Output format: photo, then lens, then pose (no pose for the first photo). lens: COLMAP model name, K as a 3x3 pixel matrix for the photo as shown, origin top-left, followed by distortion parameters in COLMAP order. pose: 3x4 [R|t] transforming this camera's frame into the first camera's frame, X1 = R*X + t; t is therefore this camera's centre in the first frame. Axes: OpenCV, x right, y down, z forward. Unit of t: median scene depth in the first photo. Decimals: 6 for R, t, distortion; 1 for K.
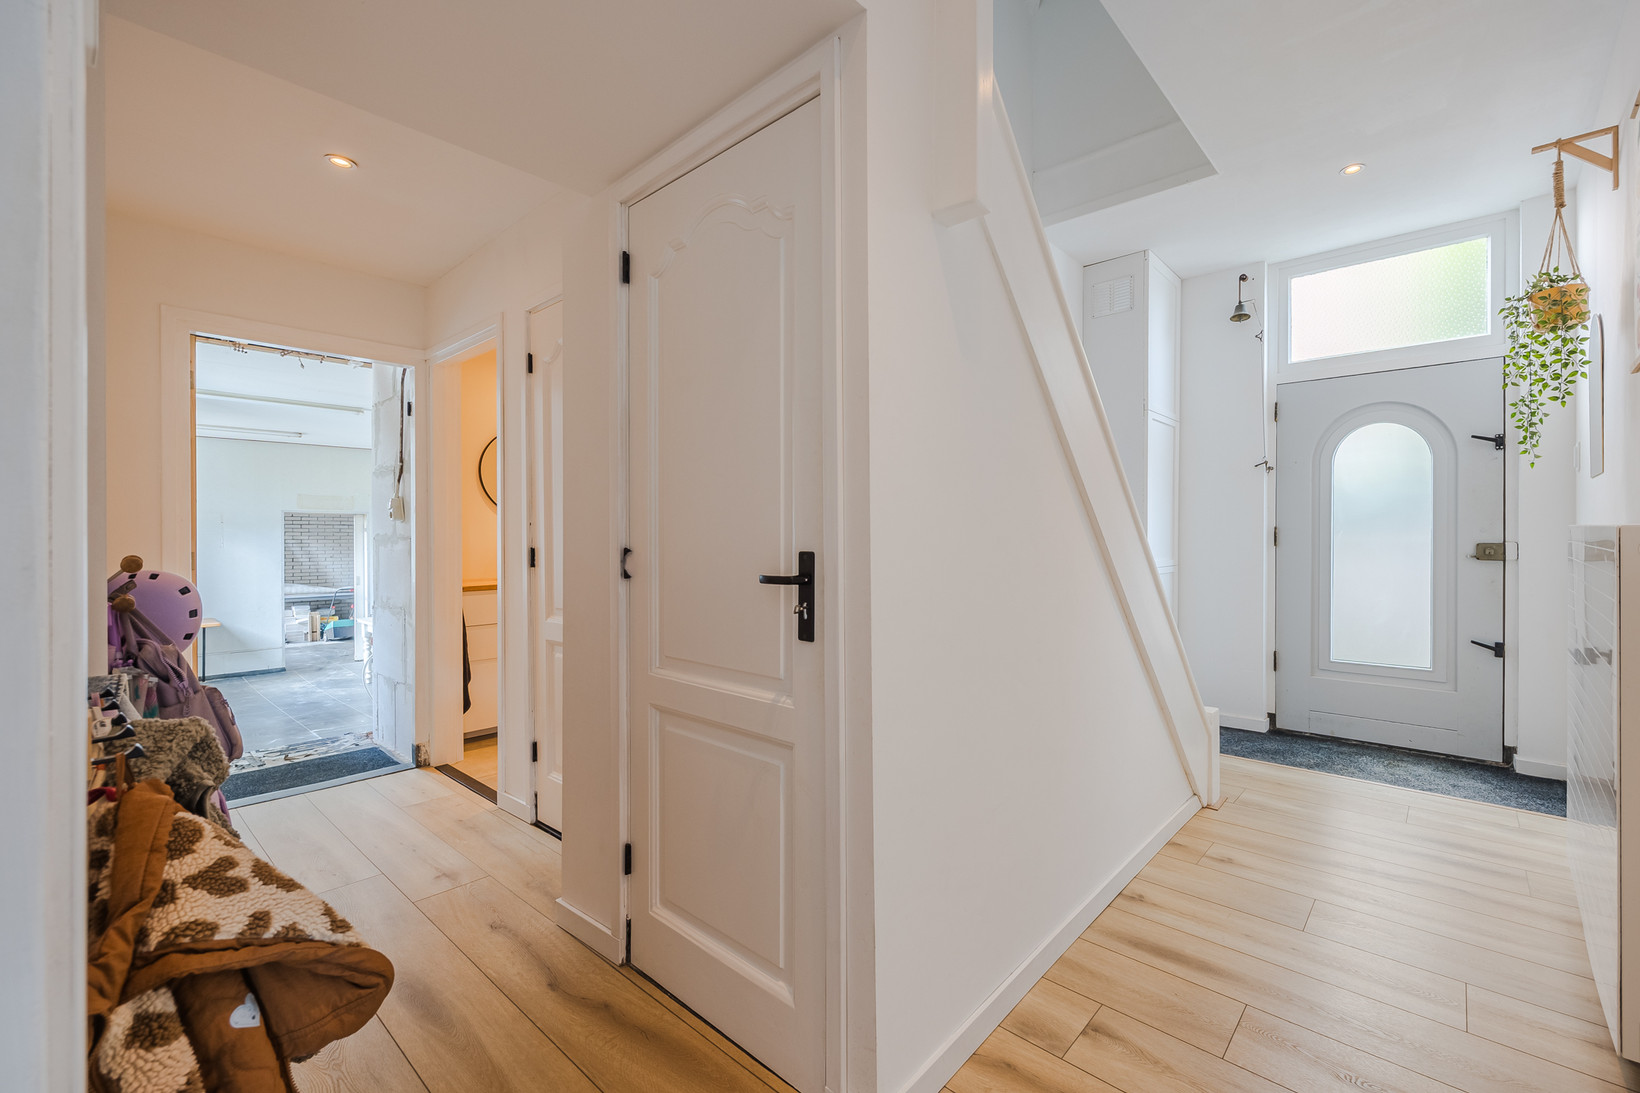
lens RADIAL K [[710.8, 0, 837.0], [0, 710.8, 539.2], [0, 0, 1]] dist [-0.014586, 0.000264]
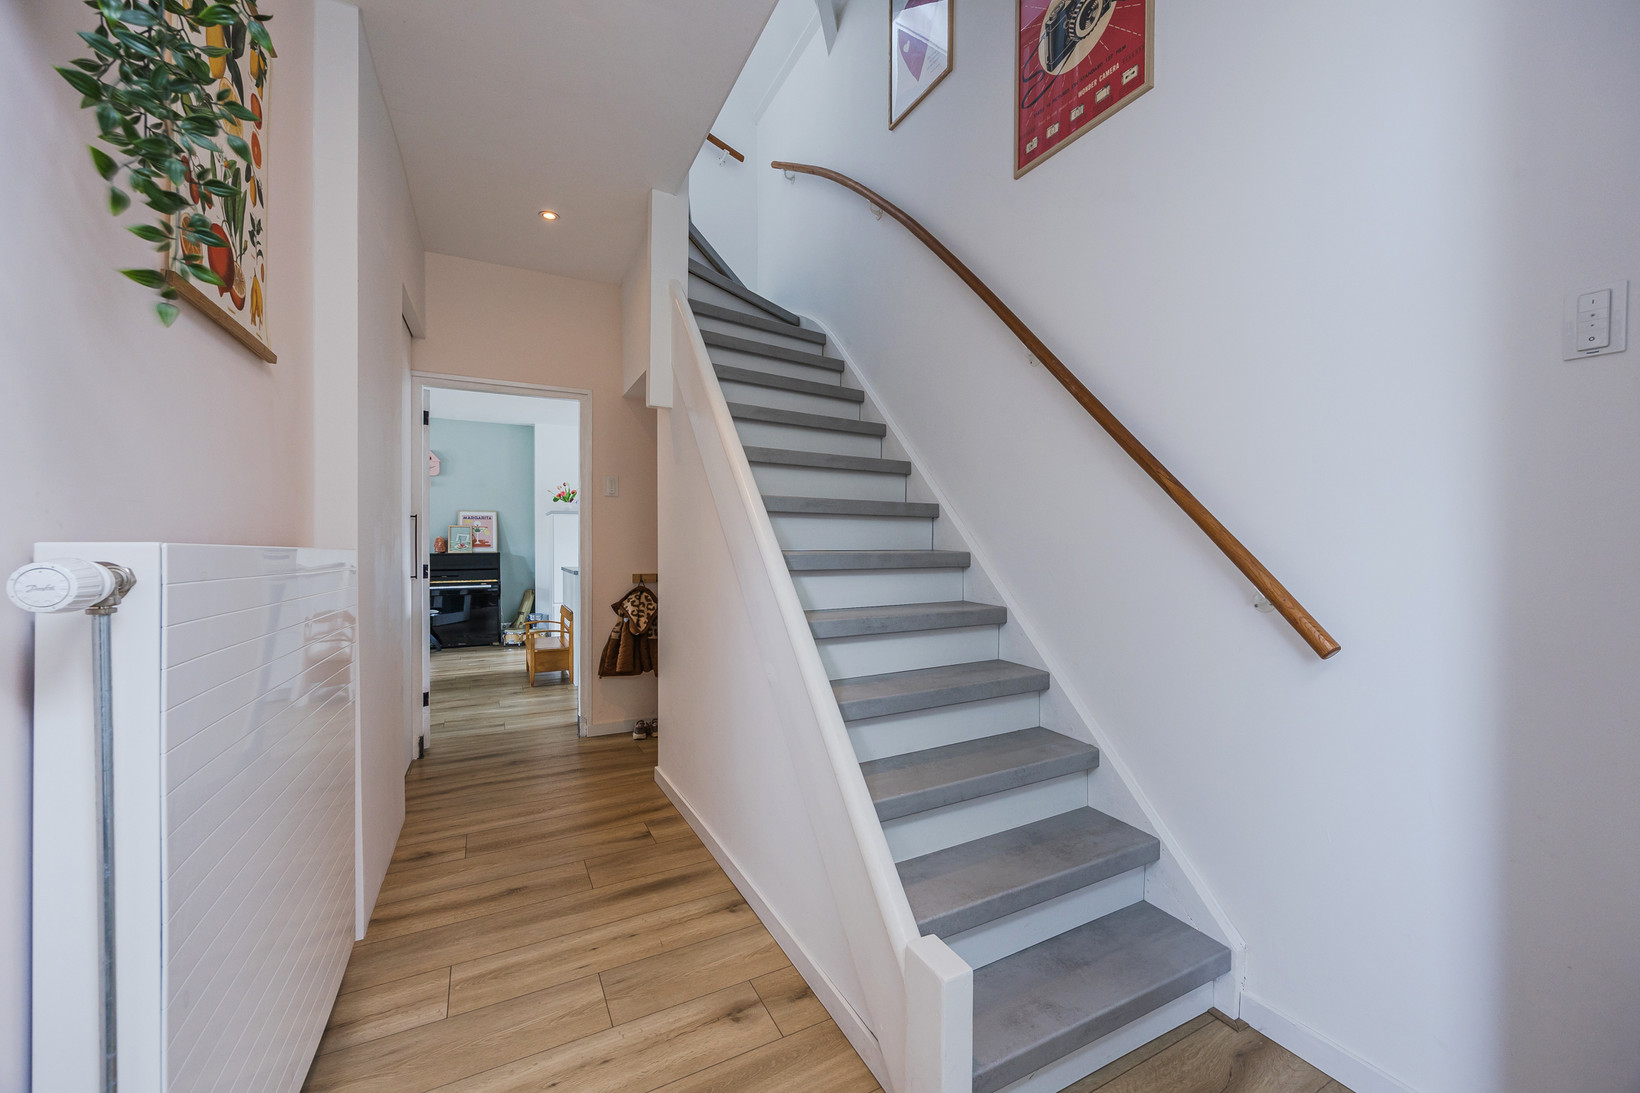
lens RADIAL K [[631.8, 0, 825.0], [0, 631.8, 542.7], [0, 0, 1]] dist [-0.001842, 0.000283]
pose [[-0.345402, 0.002436, -0.938452, 1.461802], [-0.009378, 0.999938, 0.006048, -0.037067], [0.938408, 0.010890, -0.345358, 1.694949]]
